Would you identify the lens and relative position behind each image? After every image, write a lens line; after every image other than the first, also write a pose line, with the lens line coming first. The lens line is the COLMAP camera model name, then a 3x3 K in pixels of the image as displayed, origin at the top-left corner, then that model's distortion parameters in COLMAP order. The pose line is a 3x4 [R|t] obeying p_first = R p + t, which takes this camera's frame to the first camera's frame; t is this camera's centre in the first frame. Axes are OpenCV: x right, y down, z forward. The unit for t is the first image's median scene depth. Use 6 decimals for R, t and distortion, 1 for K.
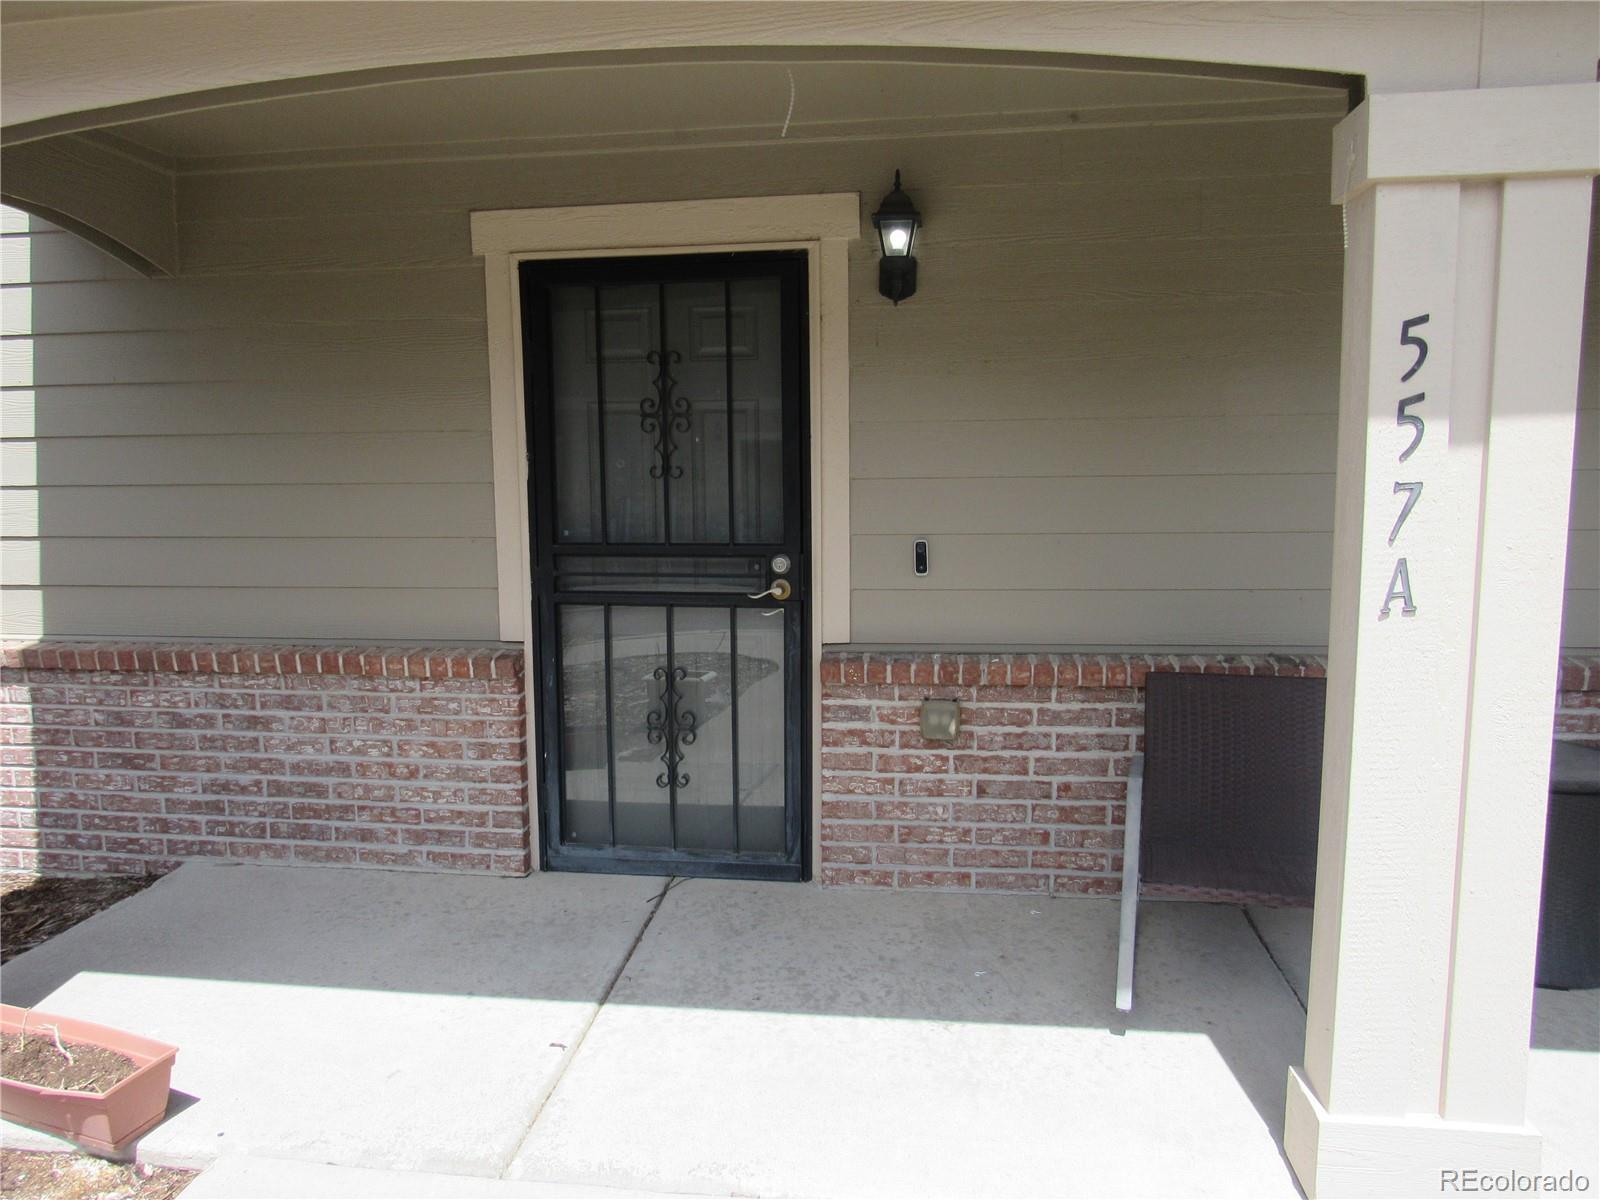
lens RADIAL K [[1159.1, 0, 800.0], [0, 1159.1, 600.0], [0, 0, 1]] dist [-0.027454, 0.000542]
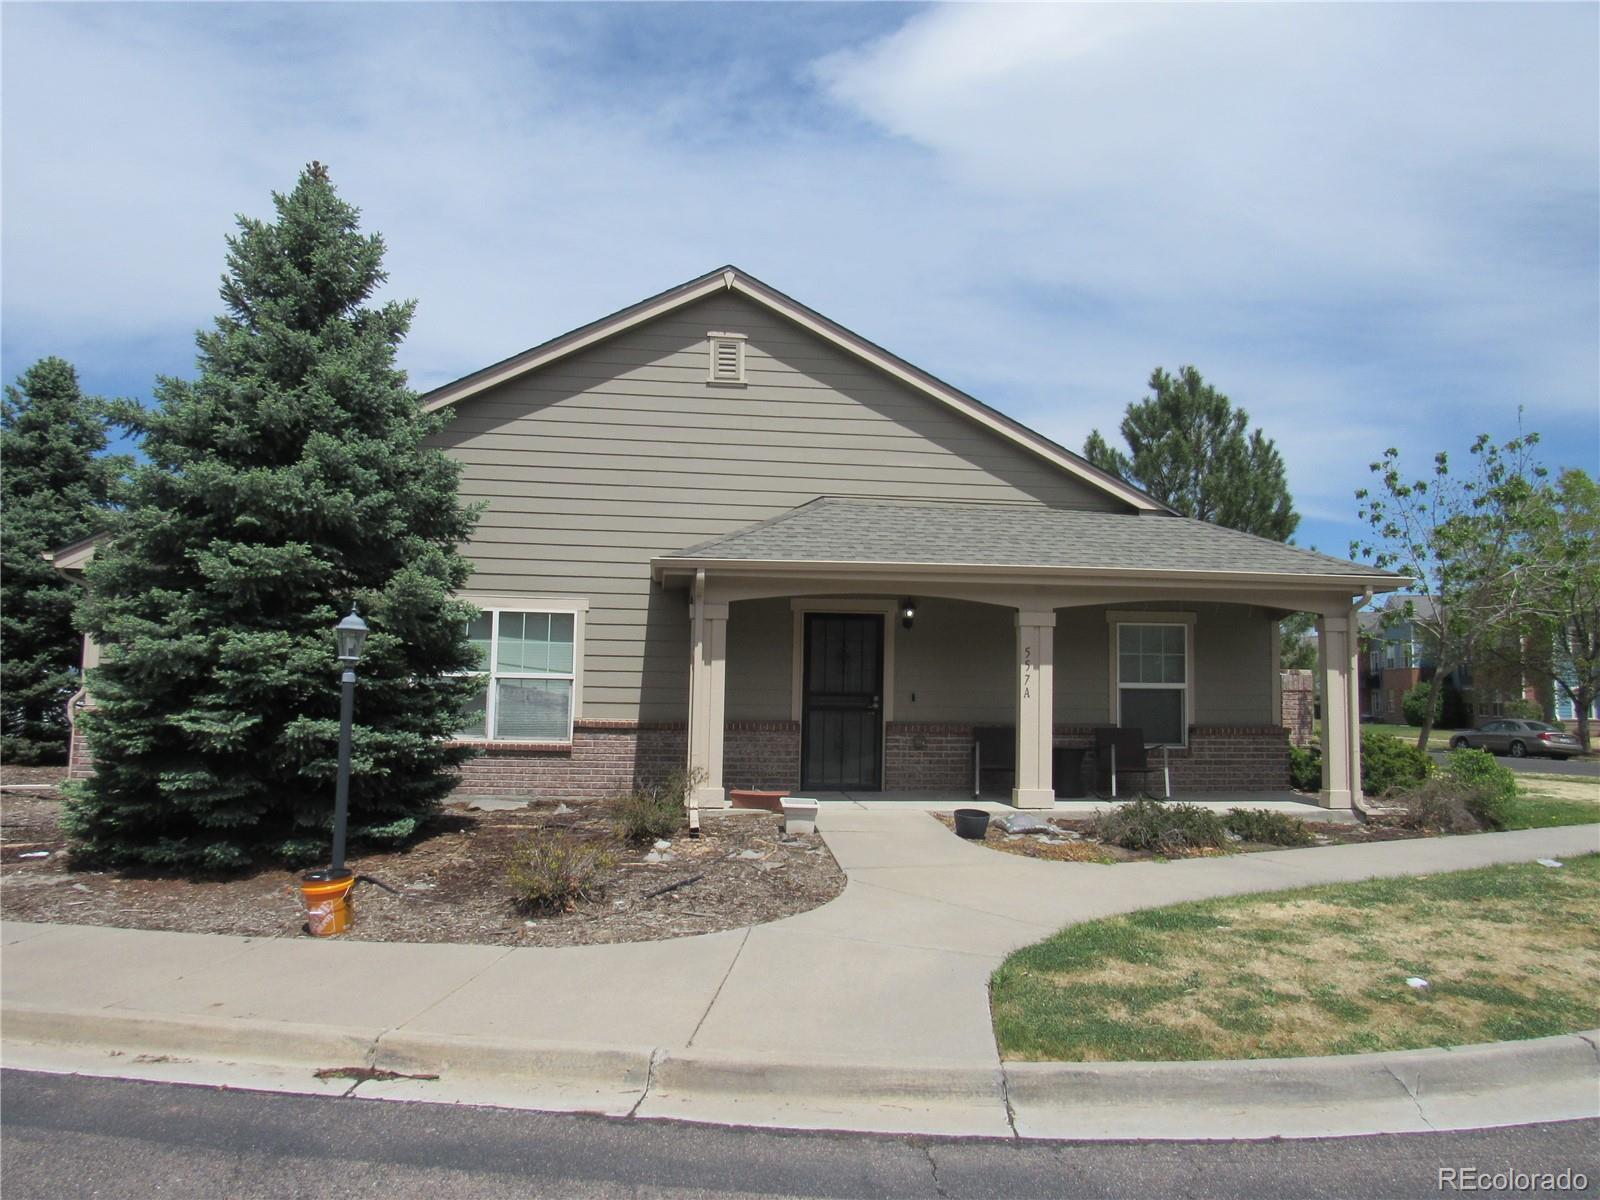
lens RADIAL K [[1159.1, 0, 800.0], [0, 1159.1, 600.0], [0, 0, 1]] dist [-0.027454, 0.000542]
pose [[0.972002, 0.039260, 0.231669, -1.082621], [0.004856, 0.982375, -0.186856, 0.336572], [-0.234922, 0.182749, 0.954680, -2.418974]]
